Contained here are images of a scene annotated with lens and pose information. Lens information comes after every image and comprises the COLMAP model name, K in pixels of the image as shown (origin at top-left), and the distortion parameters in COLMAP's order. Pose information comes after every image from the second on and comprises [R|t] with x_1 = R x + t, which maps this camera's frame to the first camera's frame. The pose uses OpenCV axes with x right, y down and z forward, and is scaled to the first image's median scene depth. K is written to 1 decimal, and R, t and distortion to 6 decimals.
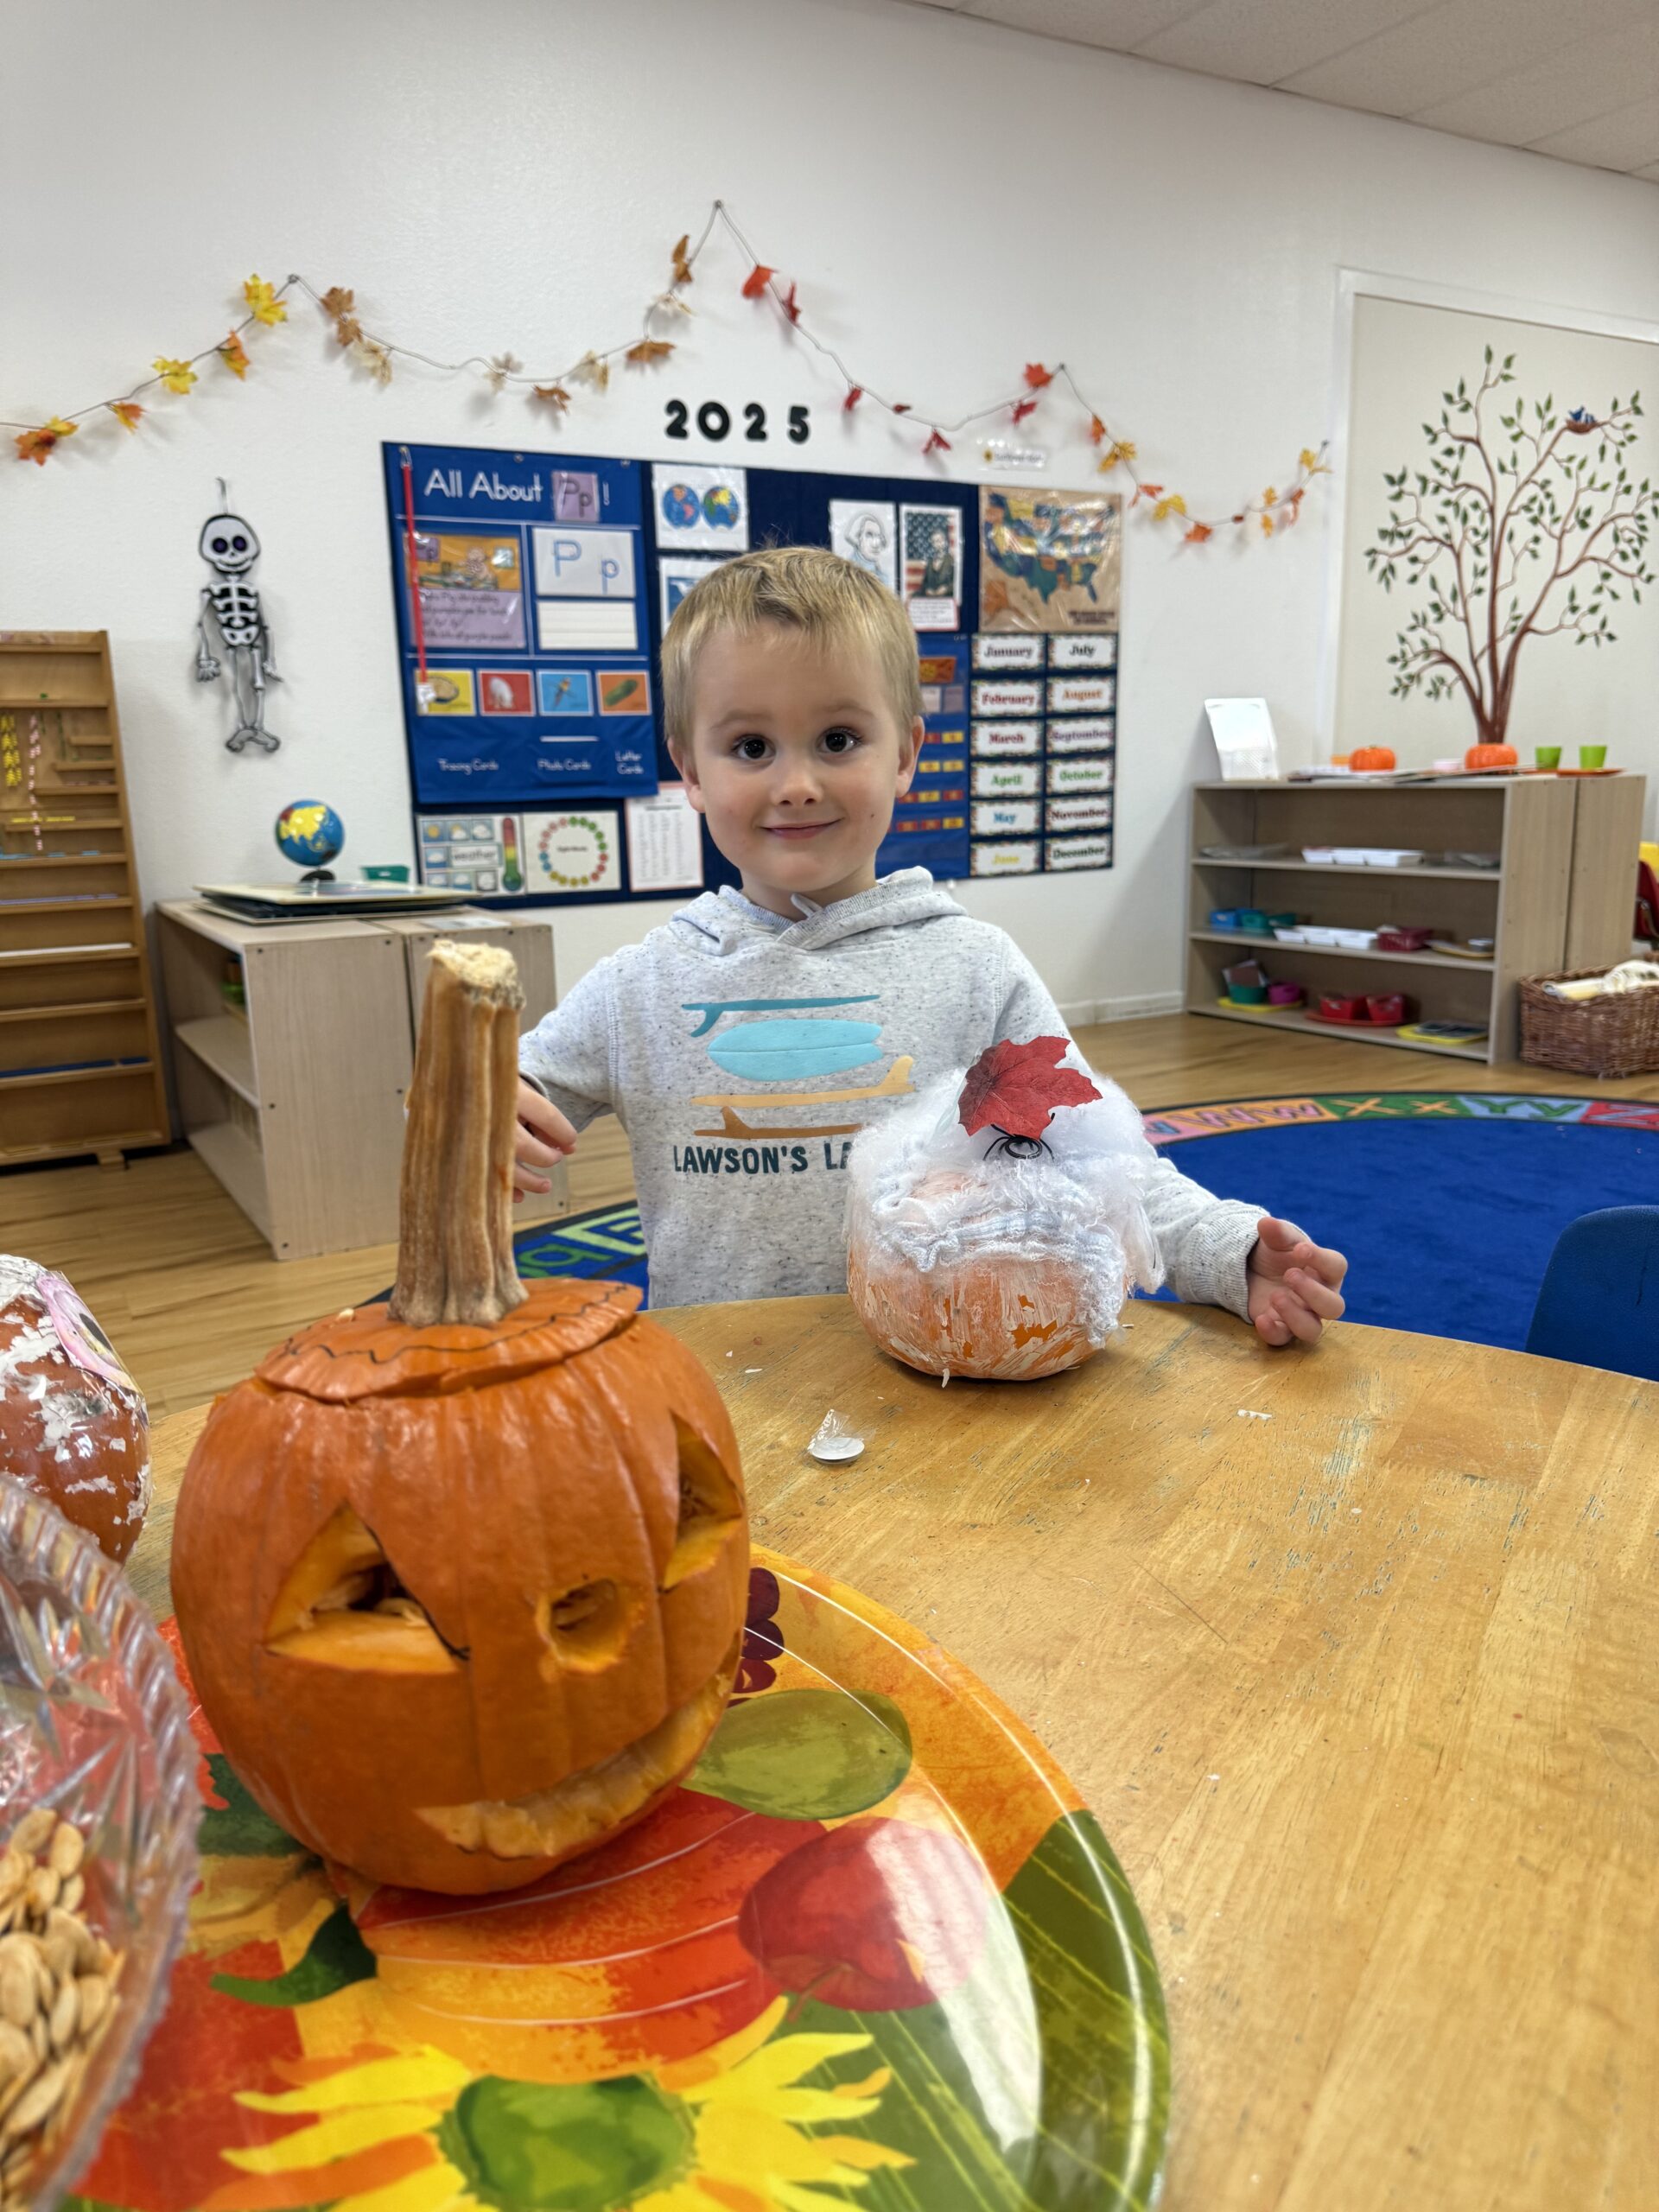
lens RADIAL K [[1680.8, 0, 826.3], [0, 1680.8, 1096.3], [0, 0, 1]] dist [0.052005, -0.078936]
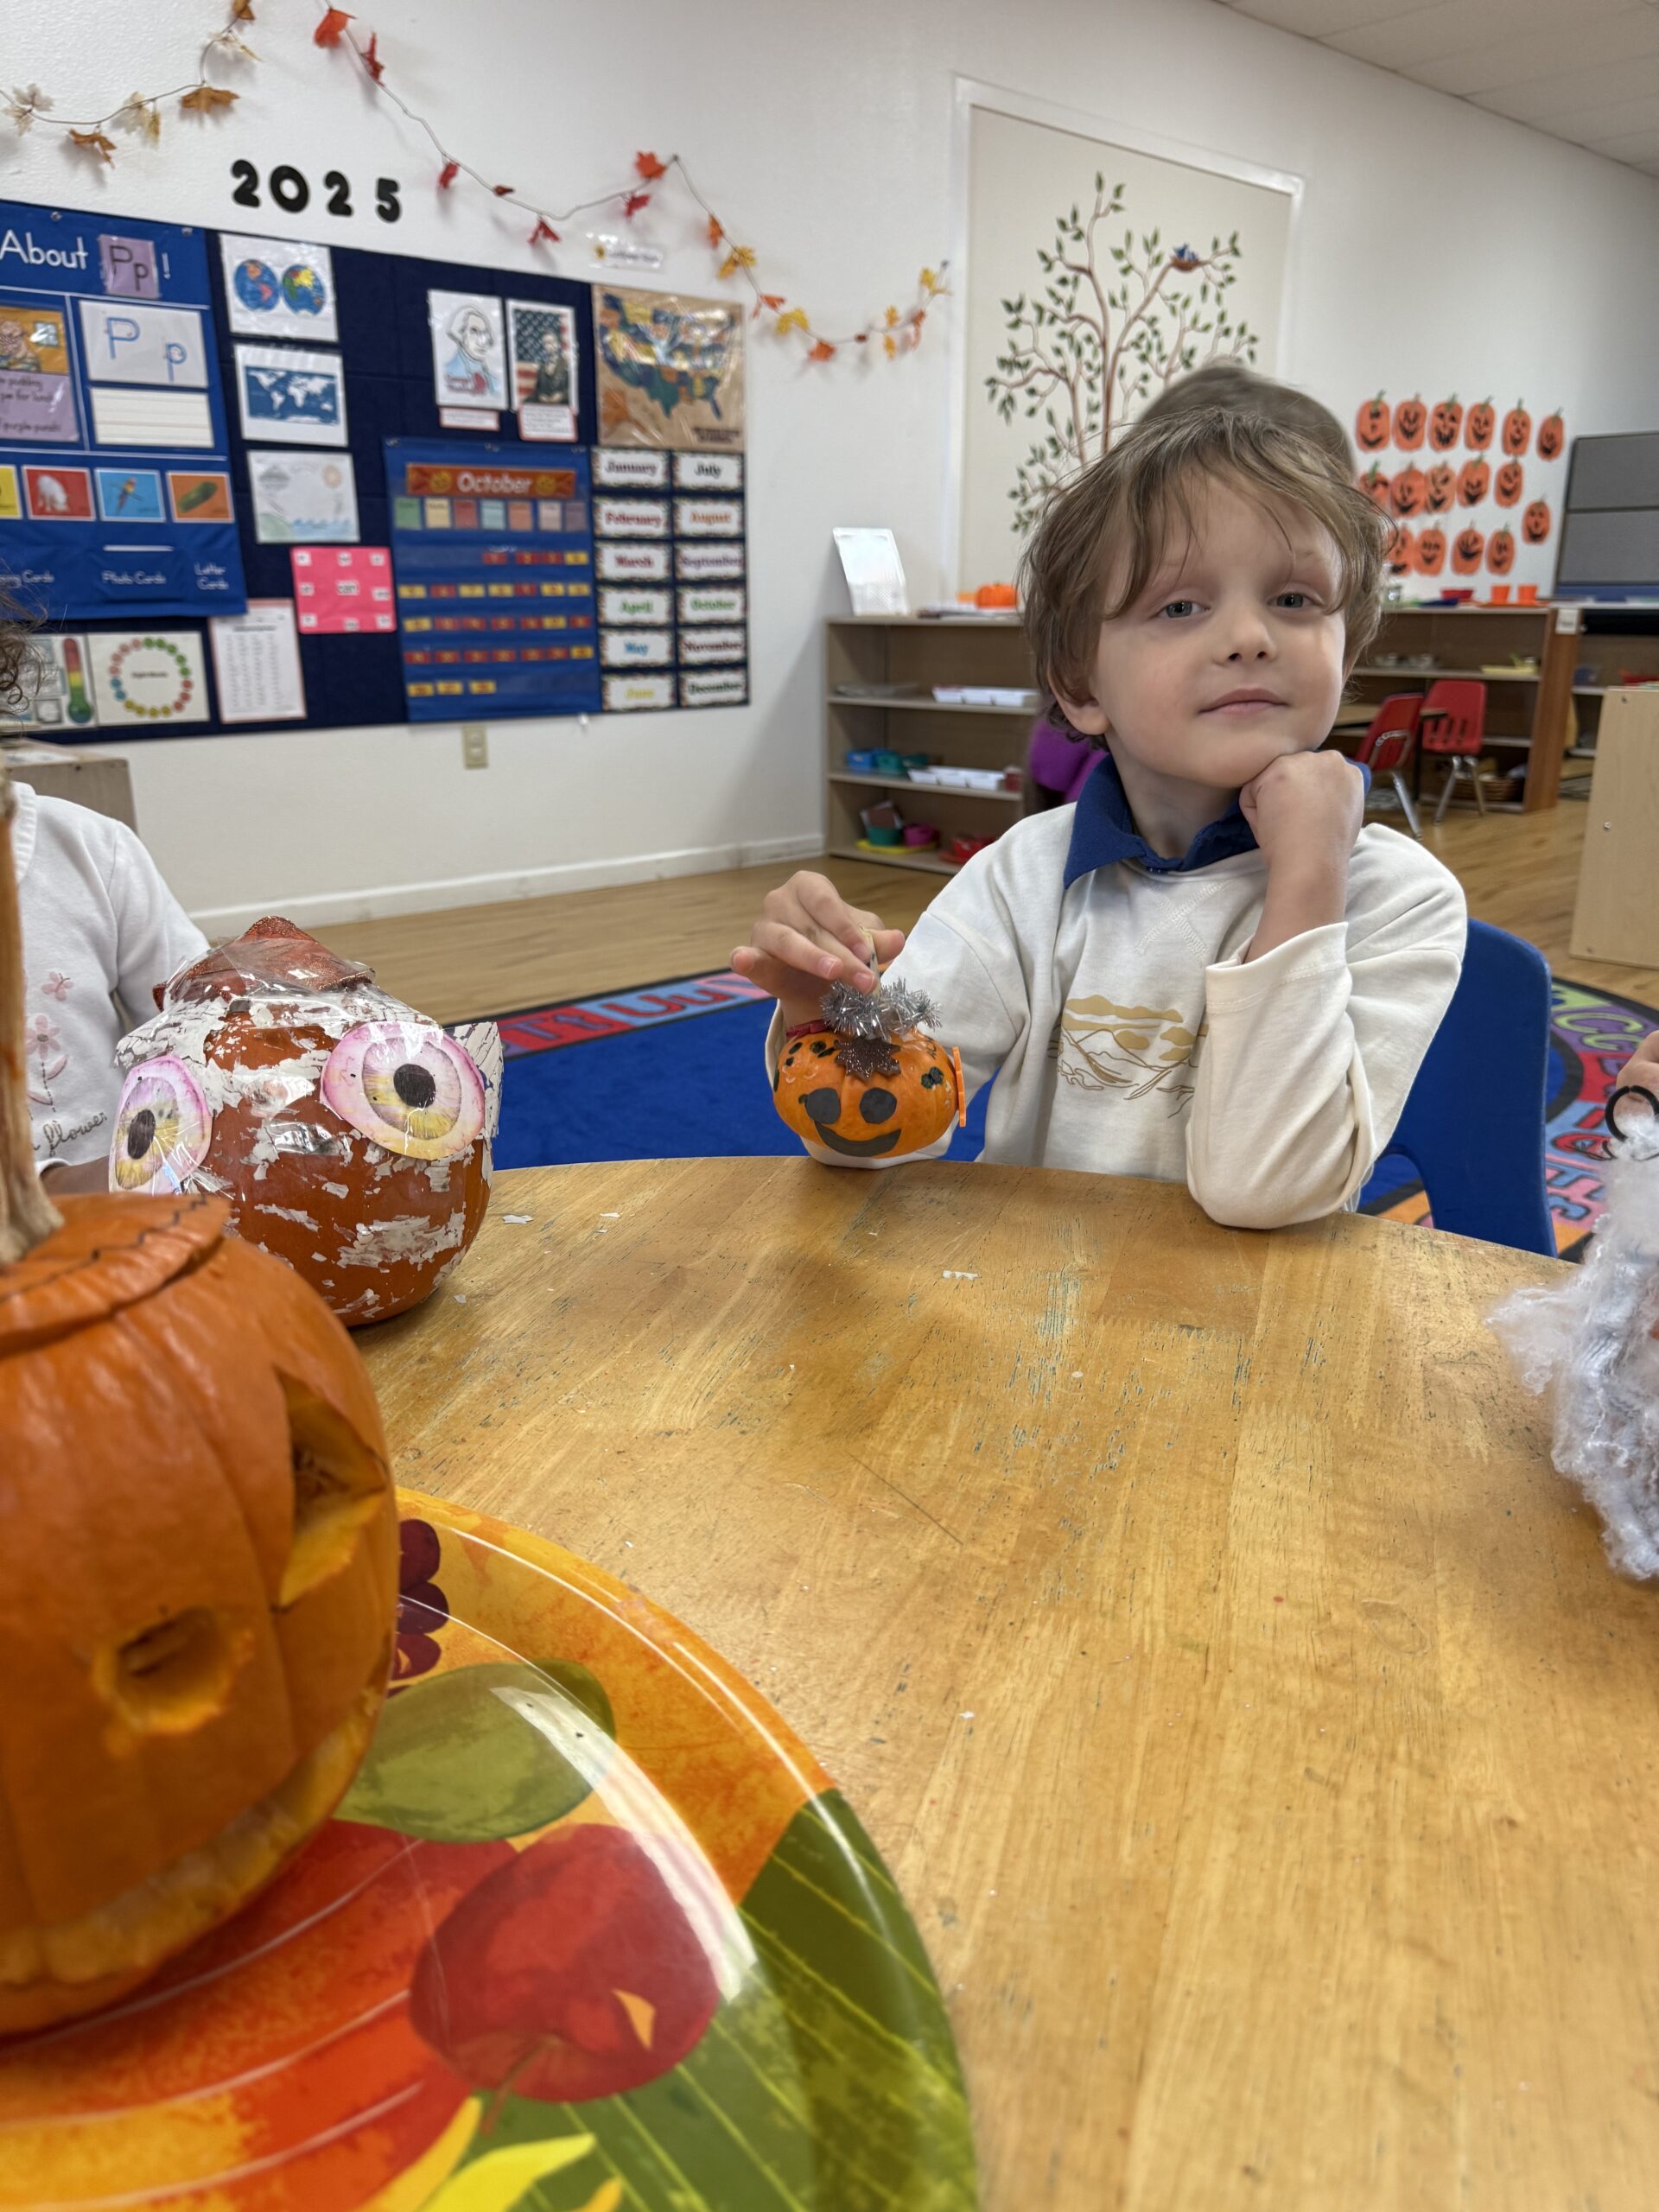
lens RADIAL K [[1680.8, 0, 842.7], [0, 1680.8, 1116.3], [0, 0, 1]] dist [0.052005, -0.078936]
pose [[0.974831, -0.050096, 0.217245, -0.003898], [0.027812, 0.994142, 0.104447, 0.004524], [-0.221204, -0.095776, 0.970513, 0.146423]]
